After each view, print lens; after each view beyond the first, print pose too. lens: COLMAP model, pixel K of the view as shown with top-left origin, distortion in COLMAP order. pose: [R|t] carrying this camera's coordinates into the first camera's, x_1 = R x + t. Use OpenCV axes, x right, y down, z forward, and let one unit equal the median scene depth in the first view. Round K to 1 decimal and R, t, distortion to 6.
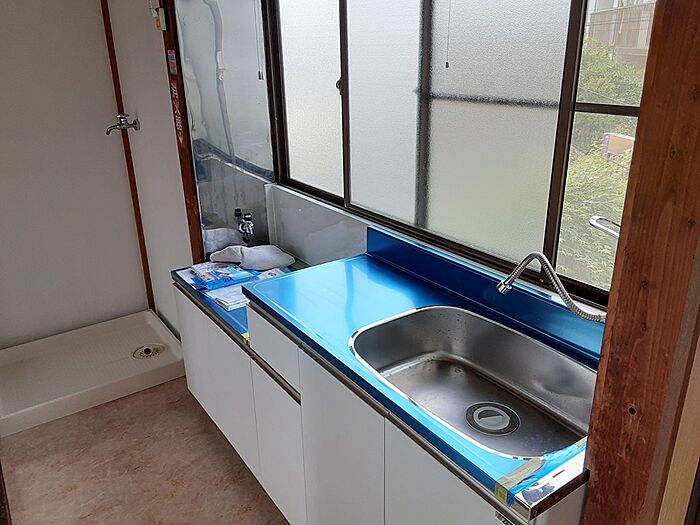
lens RADIAL K [[573.8, 0, 370.7], [0, 573.8, 260.8], [0, 0, 1]] dist [0.076854, -0.089329]
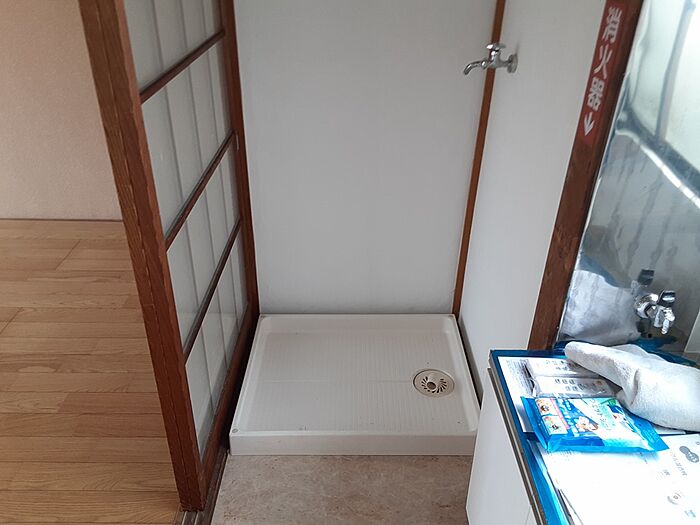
lens RADIAL K [[573.8, 0, 351.5], [0, 573.8, 263.8], [0, 0, 1]] dist [0.076854, -0.089329]
pose [[0.807685, 0.322092, -0.493864, -0.245040], [-0.232635, 0.943738, 0.235032, -0.199465], [0.541780, -0.074942, 0.837173, 0.548949]]
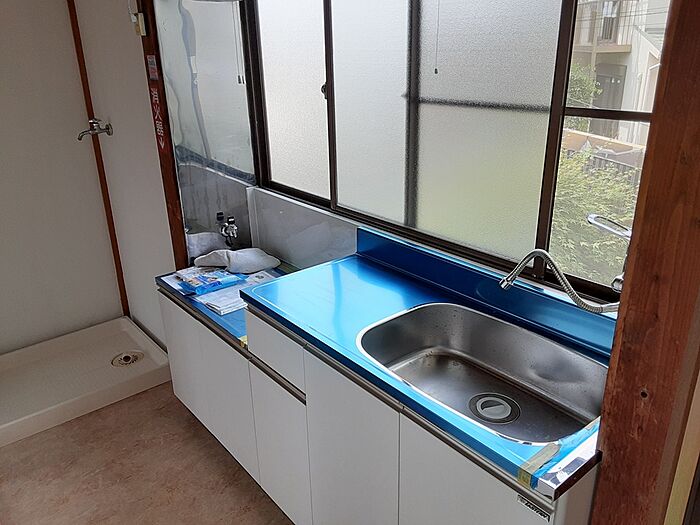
lens RADIAL K [[573.8, 0, 367.8], [0, 573.8, 259.4], [0, 0, 1]] dist [0.076854, -0.089329]
pose [[0.996784, -0.033123, 0.072969, -0.064816], [0.032750, 0.999444, 0.006297, -0.008817], [-0.073137, -0.003887, 0.997314, -0.021930]]
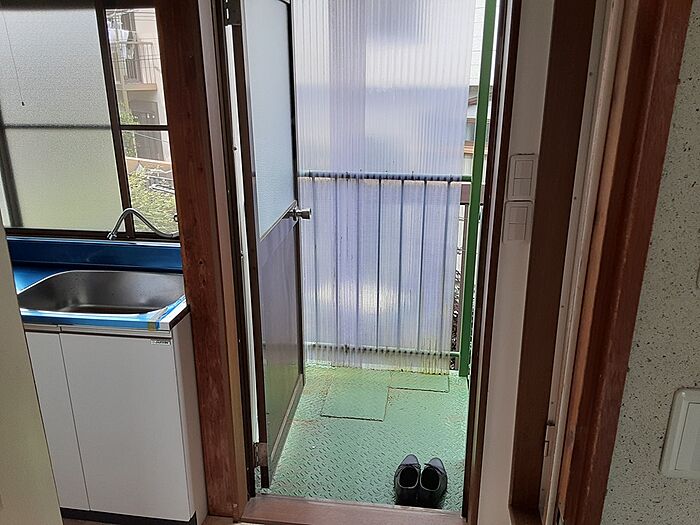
lens RADIAL K [[573.8, 0, 366.2], [0, 573.8, 274.2], [0, 0, 1]] dist [0.076854, -0.089329]
pose [[0.688988, -0.229439, 0.687497, -0.291029], [0.247916, 0.965958, 0.073917, 0.138882], [-0.681053, 0.119513, 0.722415, -0.458795]]
